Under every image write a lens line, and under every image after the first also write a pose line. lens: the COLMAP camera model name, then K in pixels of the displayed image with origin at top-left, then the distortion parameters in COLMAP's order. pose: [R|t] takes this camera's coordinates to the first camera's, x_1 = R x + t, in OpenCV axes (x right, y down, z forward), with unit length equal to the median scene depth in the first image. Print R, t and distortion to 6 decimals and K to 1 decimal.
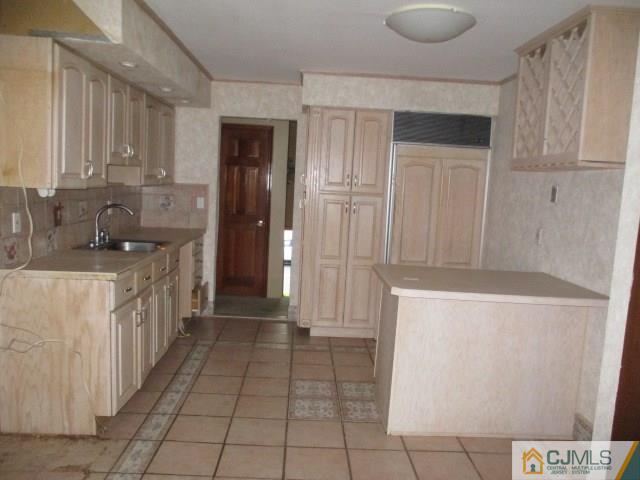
lens RADIAL K [[536.4, 0, 320.0], [0, 536.4, 240.0], [0, 0, 1]] dist [-0.012723, 0.002168]
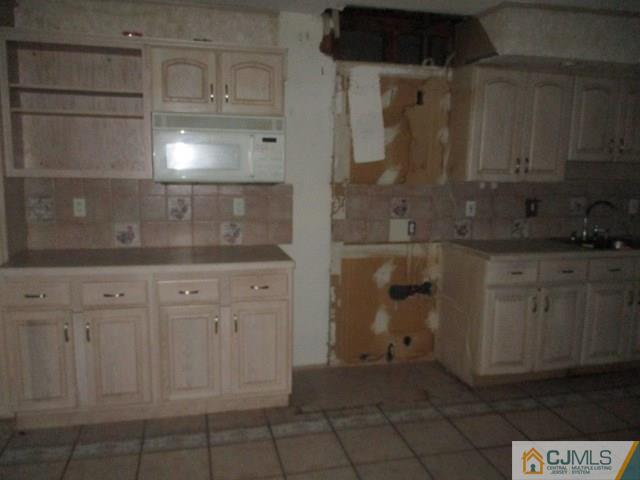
lens RADIAL K [[536.4, 0, 320.0], [0, 536.4, 240.0], [0, 0, 1]] dist [-0.012723, 0.002168]
pose [[0.210793, 0.099240, -0.972480, 0.657554], [-0.116707, 0.990273, 0.075758, -0.013442], [0.970539, 0.097526, 0.220325, 0.379247]]
